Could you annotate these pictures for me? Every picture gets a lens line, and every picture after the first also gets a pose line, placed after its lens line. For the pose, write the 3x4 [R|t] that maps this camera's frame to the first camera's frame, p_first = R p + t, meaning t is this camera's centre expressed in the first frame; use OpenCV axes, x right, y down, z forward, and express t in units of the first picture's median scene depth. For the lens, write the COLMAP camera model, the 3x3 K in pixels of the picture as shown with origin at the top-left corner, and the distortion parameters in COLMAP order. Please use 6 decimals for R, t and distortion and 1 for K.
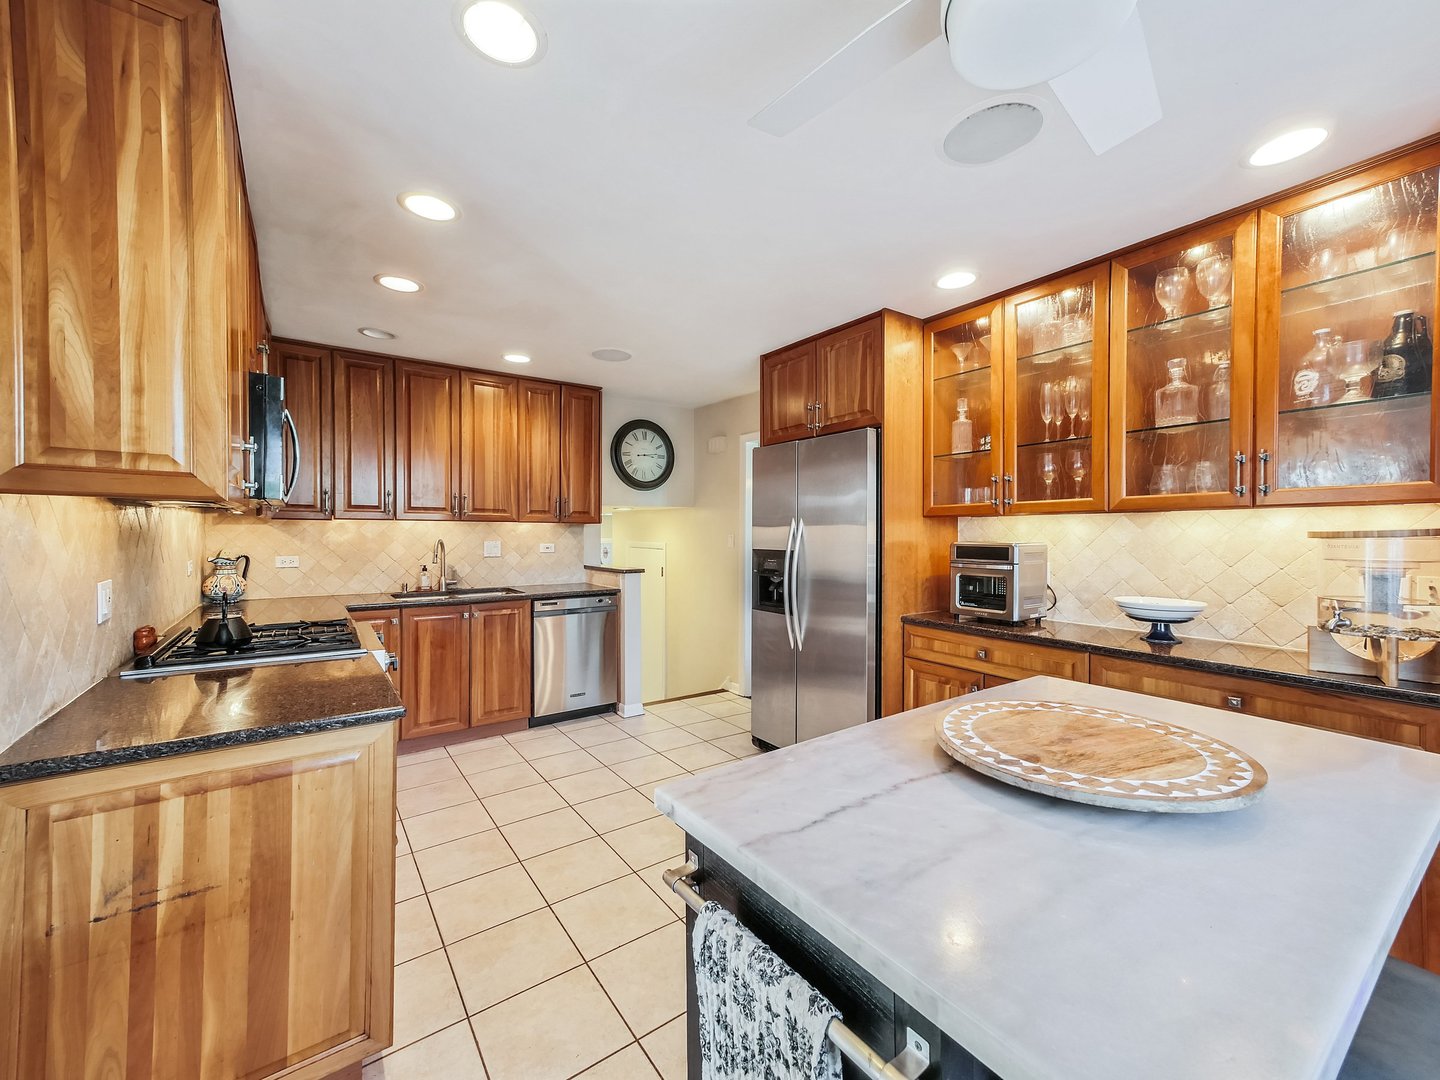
lens RADIAL K [[599.2, 0, 726.6], [0, 599.2, 523.5], [0, 0, 1]] dist [0.018543, 0.000266]
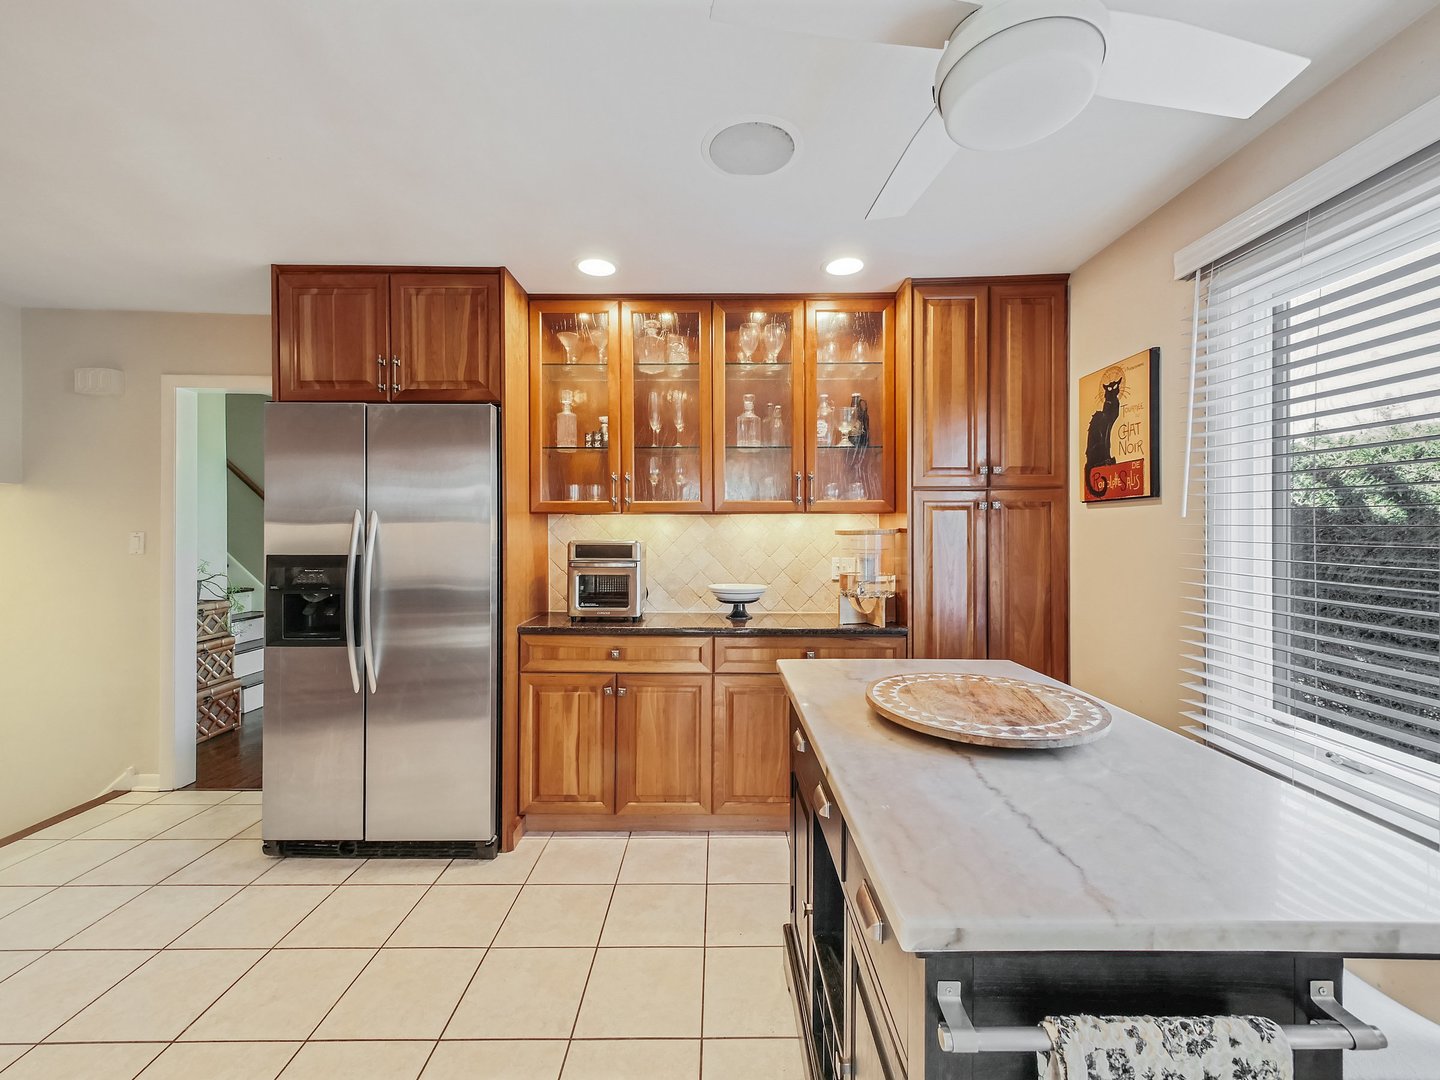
lens RADIAL K [[594.8, 0, 727.9], [0, 594.8, 525.8], [0, 0, 1]] dist [0.003970, 0.000325]
pose [[0.572958, 0.010758, 0.819514, -0.260655], [-0.013872, 0.999898, -0.003427, 0.007273], [-0.819467, -0.009405, 0.573049, 0.275014]]
